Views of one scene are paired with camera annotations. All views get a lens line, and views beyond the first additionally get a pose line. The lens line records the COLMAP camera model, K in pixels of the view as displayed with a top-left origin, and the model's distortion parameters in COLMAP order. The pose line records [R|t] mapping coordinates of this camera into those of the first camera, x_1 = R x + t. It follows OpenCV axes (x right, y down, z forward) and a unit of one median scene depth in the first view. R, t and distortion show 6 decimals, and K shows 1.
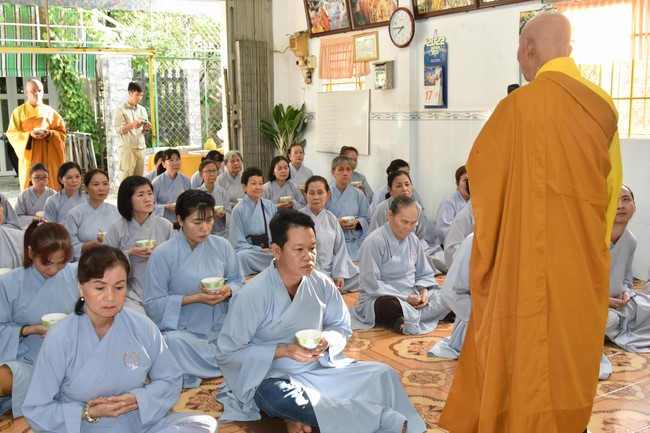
lens RADIAL K [[772.5, 0, 325.0], [0, 772.5, 216.5], [0, 0, 1]] dist [0.002749, 0.031753]
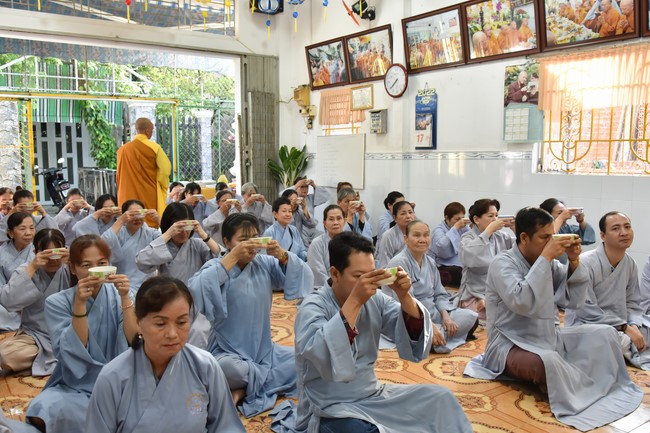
lens RADIAL K [[569.5, 0, 325.3], [0, 569.5, 226.4], [0, 0, 1]] dist [-0.002415, -0.001740]
pose [[0.997537, 0.009268, 0.069534, -0.057091], [-0.007578, 0.999670, -0.024535, -0.001009], [-0.069739, 0.023947, 0.997278, 0.130332]]
